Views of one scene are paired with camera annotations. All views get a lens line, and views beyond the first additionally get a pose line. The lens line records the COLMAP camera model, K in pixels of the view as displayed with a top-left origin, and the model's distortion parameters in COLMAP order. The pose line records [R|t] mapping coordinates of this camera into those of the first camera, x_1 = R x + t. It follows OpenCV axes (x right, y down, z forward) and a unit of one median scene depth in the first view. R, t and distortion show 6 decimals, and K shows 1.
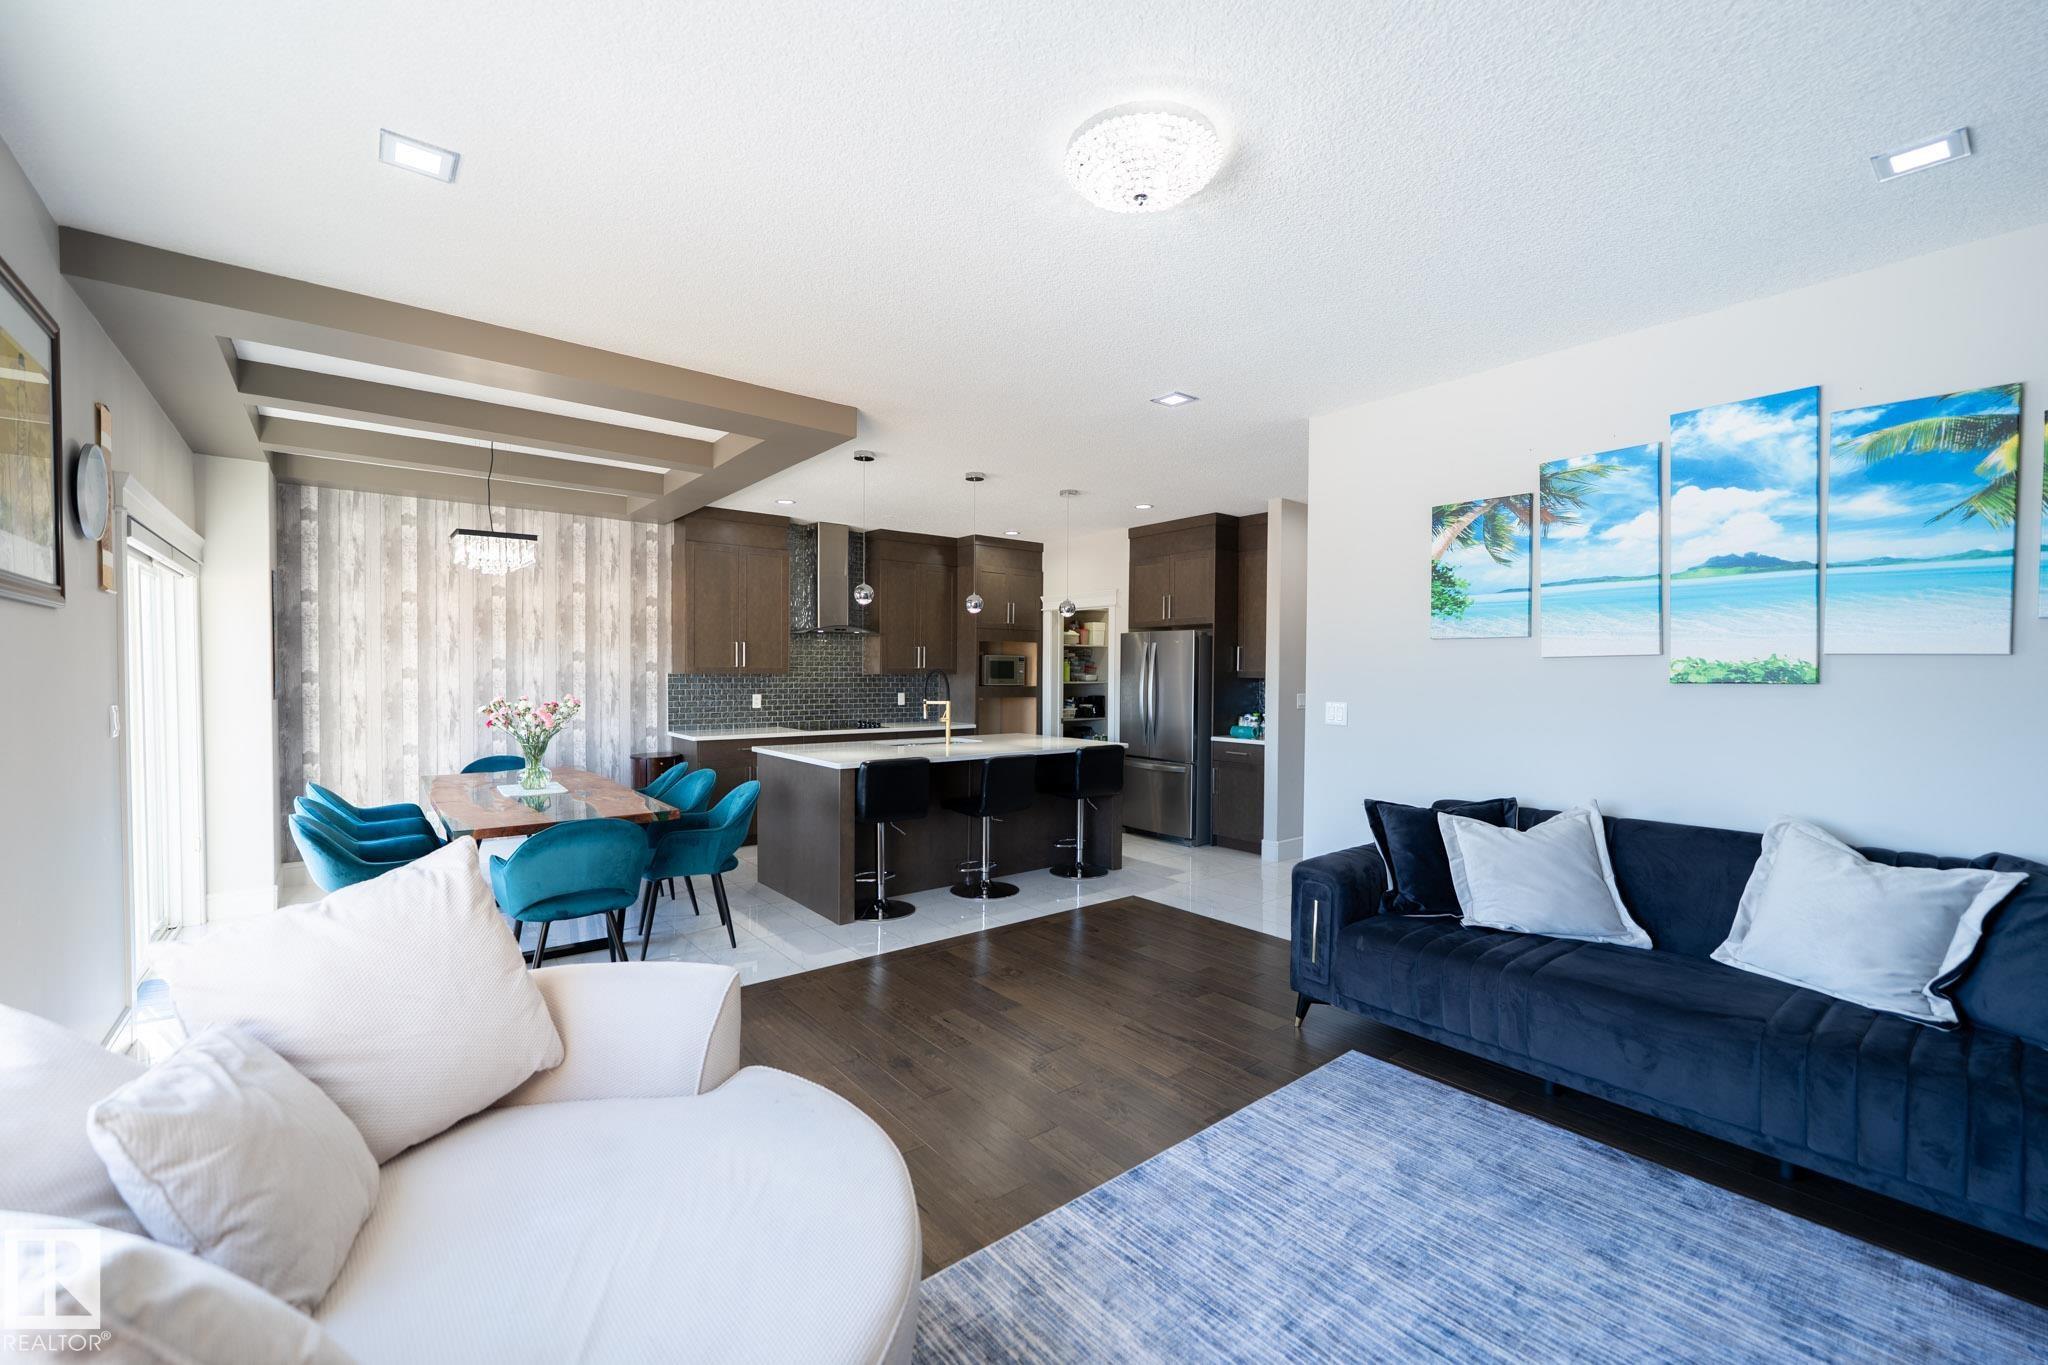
lens RADIAL K [[830.1, 0, 1012.4], [0, 830.1, 692.2], [0, 0, 1]] dist [-0.000166, -0.000734]
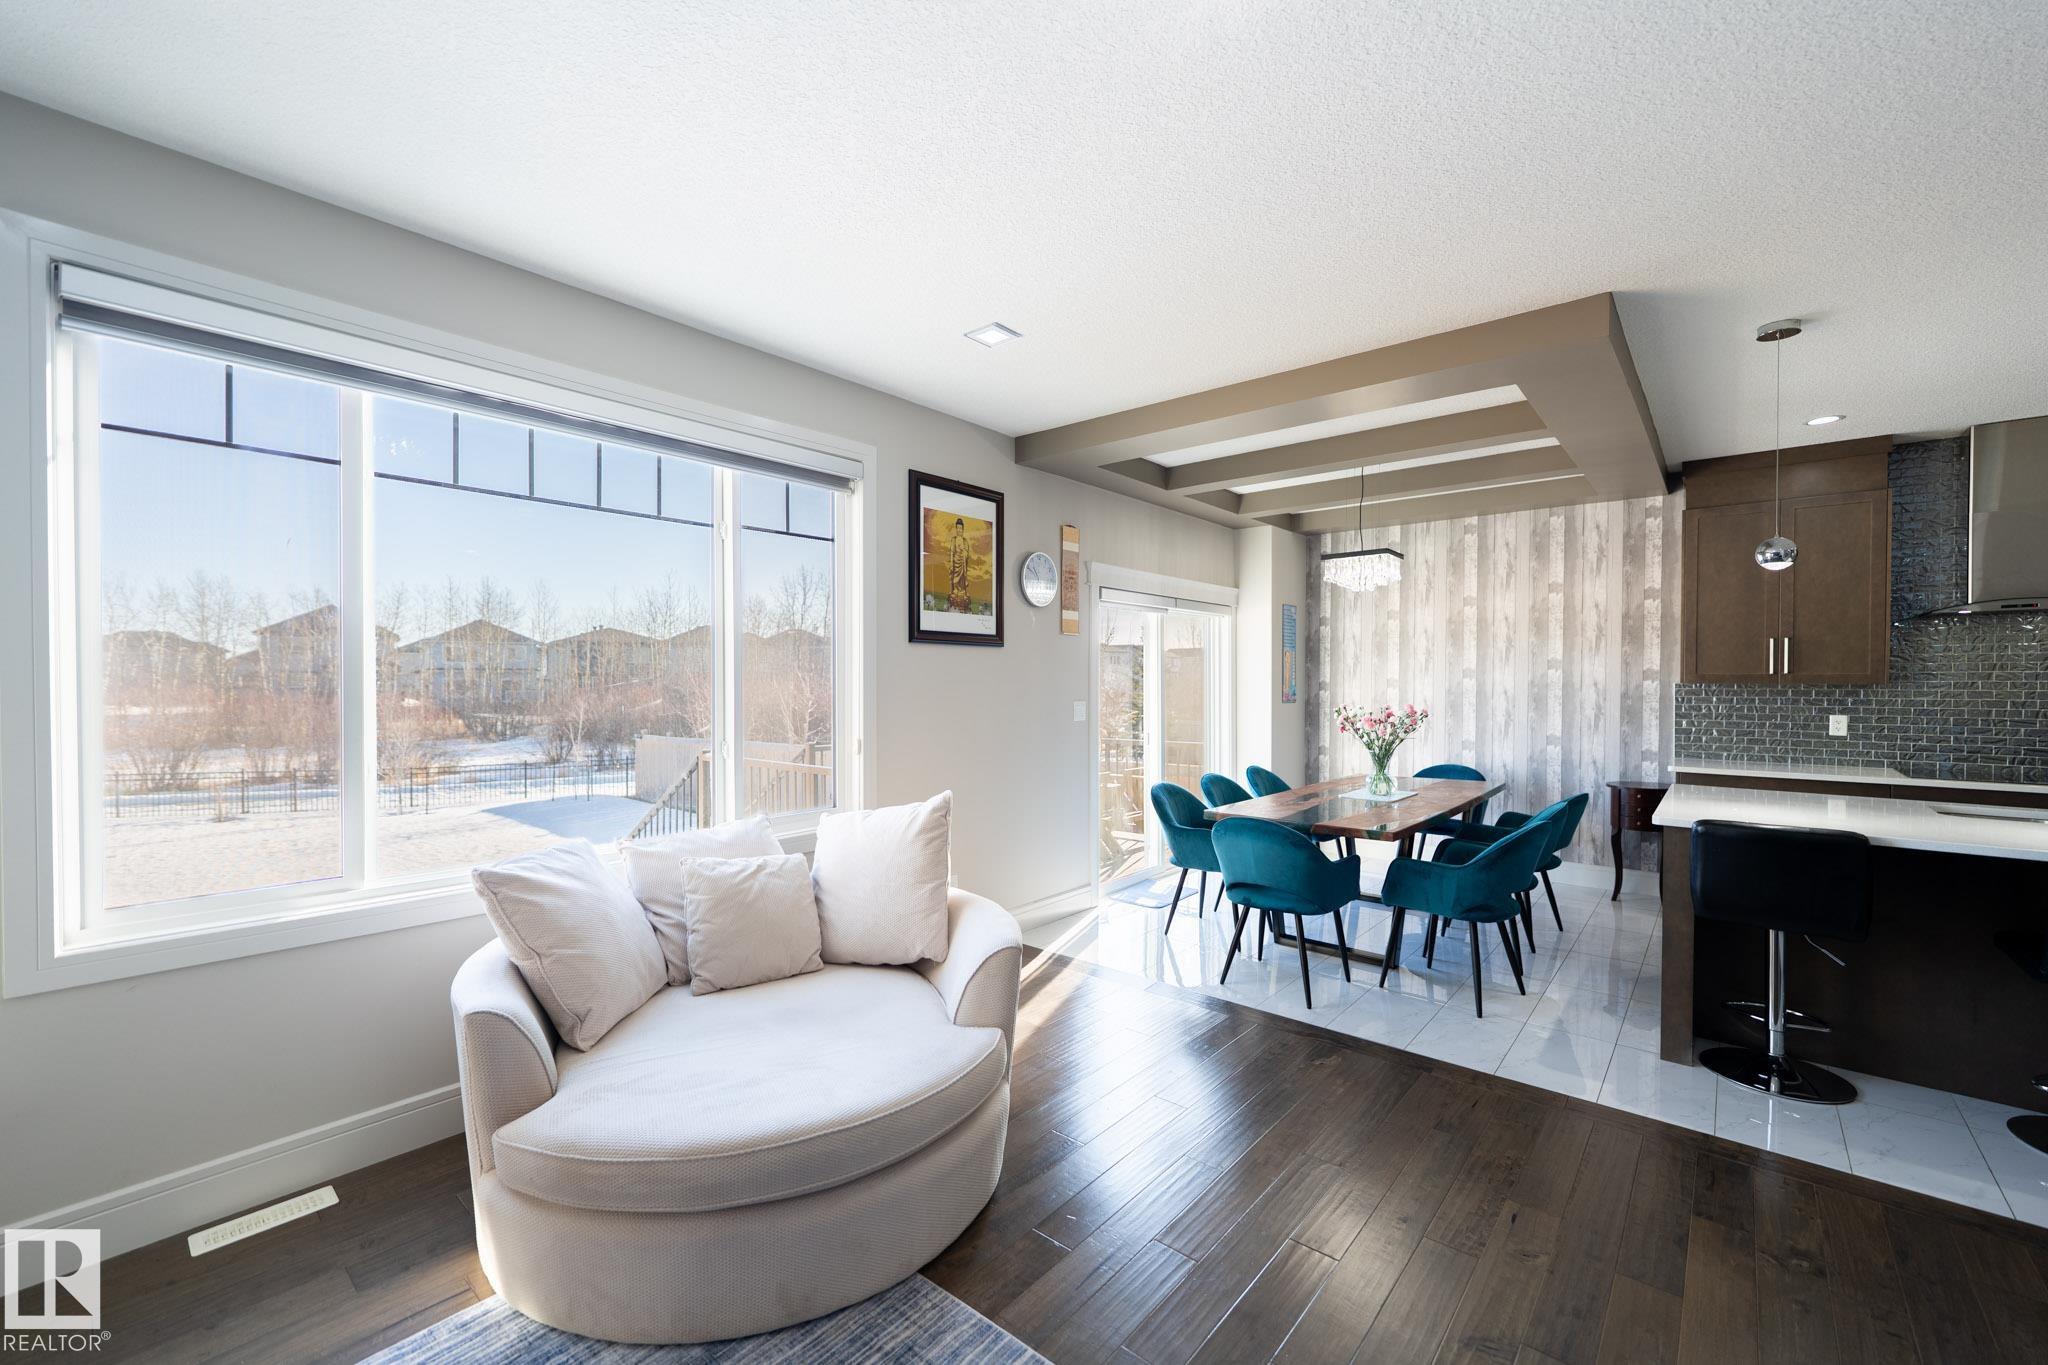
lens RADIAL K [[830.3, 0, 1009.1], [0, 830.3, 689.7], [0, 0, 1]] dist [0.001797, -0.000507]
pose [[0.181101, 0.006926, -0.983440, 0.363589], [-0.023976, 0.999709, 0.002625, -0.005628], [0.983172, 0.023103, 0.181214, 0.366771]]
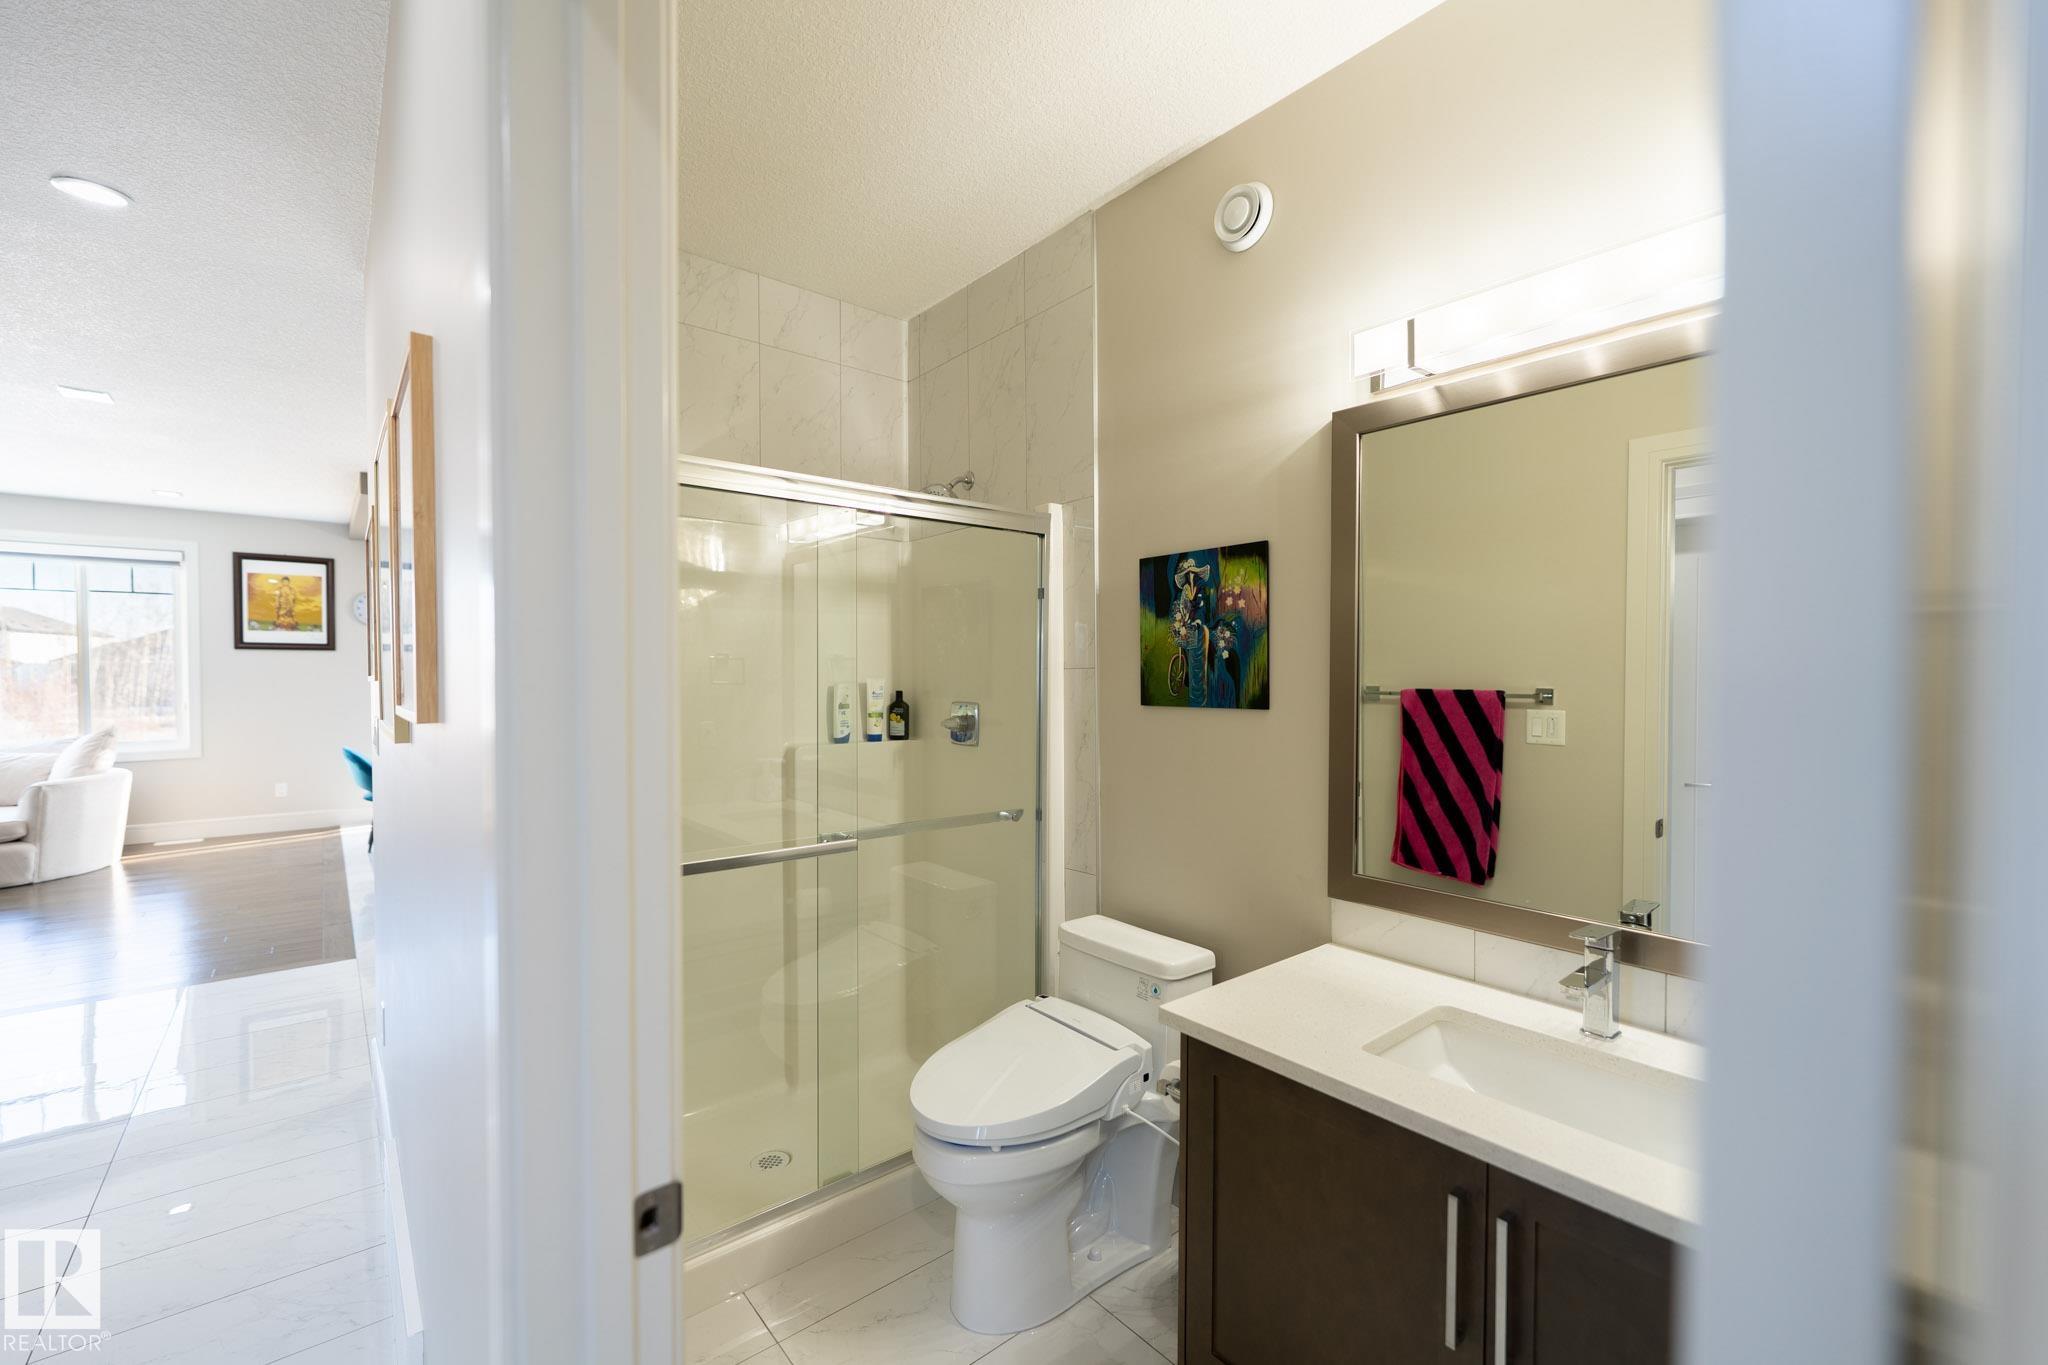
lens RADIAL K [[836.8, 0, 1017.3], [0, 836.8, 689.1], [0, 0, 1]] dist [-0.004969, -0.000148]
pose [[0.023436, 0.016594, -0.999588, 1.088371], [-0.025108, 0.999557, 0.016005, -0.037922], [0.999410, 0.024722, 0.023842, 1.869436]]
